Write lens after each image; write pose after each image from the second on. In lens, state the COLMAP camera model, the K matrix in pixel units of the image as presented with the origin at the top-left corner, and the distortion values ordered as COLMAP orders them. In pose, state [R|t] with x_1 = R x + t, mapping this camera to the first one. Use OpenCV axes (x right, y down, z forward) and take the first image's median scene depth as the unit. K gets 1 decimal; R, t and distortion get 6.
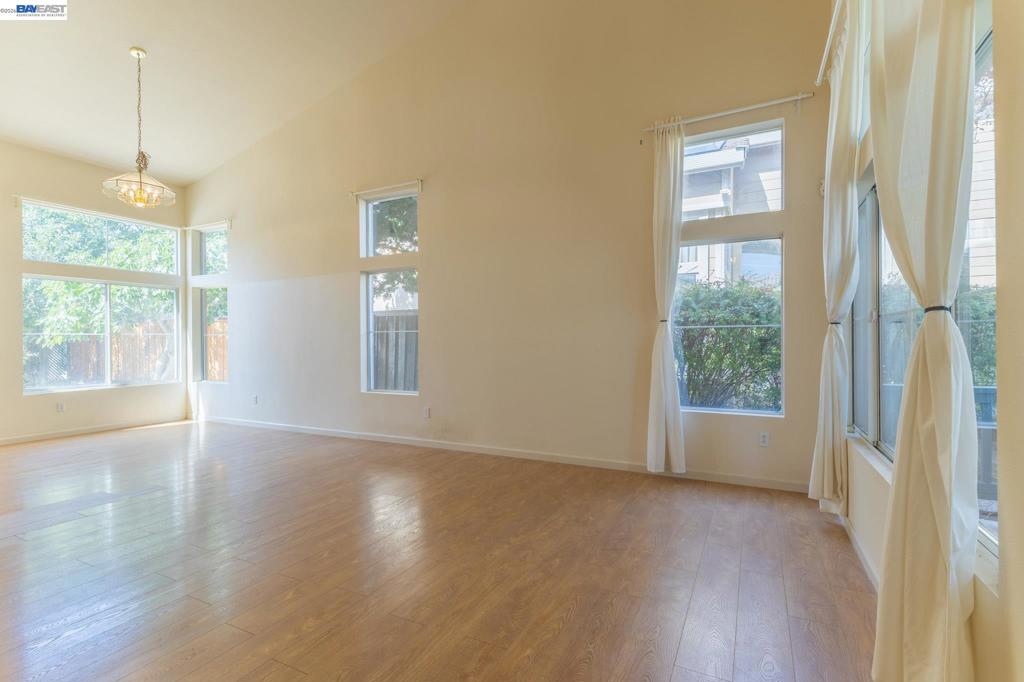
lens RADIAL K [[474.2, 0, 512.0], [0, 474.2, 341.0], [0, 0, 1]] dist [0.001330, -0.000339]
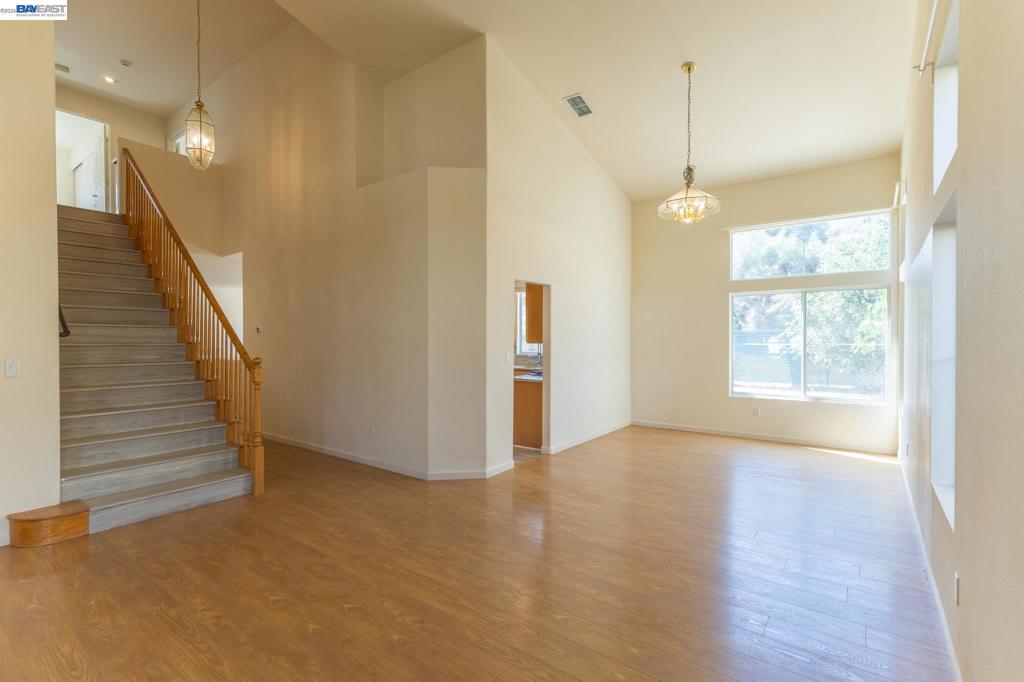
lens RADIAL K [[474.2, 0, 512.0], [0, 474.2, 341.0], [0, 0, 1]] dist [0.001330, -0.000339]
pose [[-0.154324, 0.012410, -0.987942, 0.267410], [-0.000272, 0.999921, 0.012603, -0.048345], [0.988020, 0.002214, -0.154308, 0.814311]]
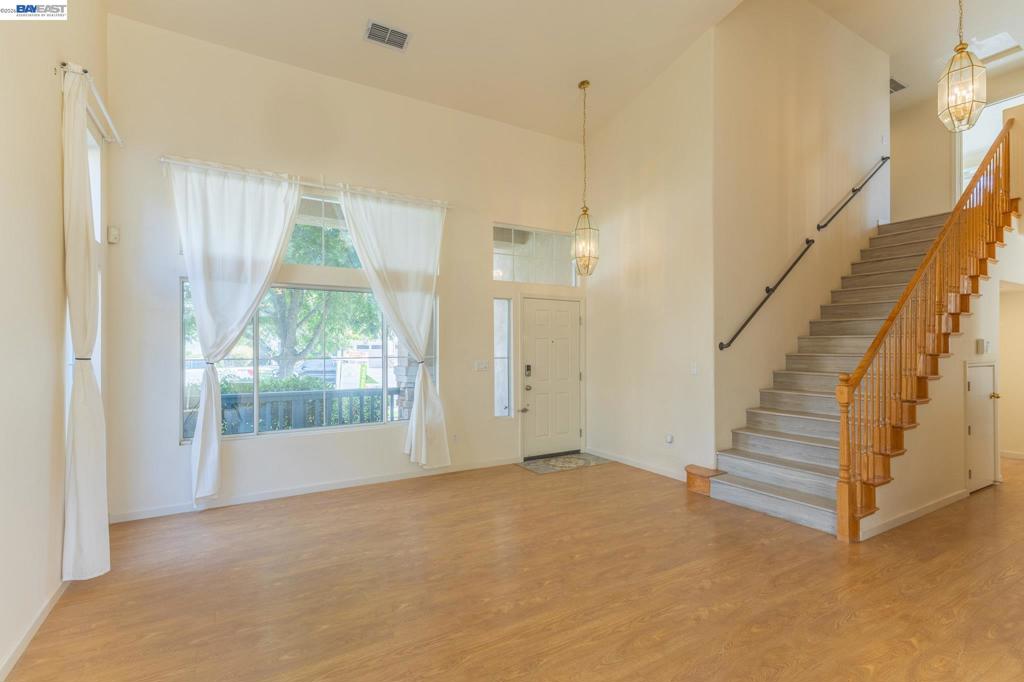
lens RADIAL K [[484.8, 0, 512.0], [0, 484.8, 341.0], [0, 0, 1]] dist [-0.000327, -0.000186]
pose [[-0.846214, 0.017385, 0.532559, -0.509593], [0.006707, 0.999736, -0.021980, -0.039246], [-0.532800, -0.015028, -0.846108, 1.097827]]
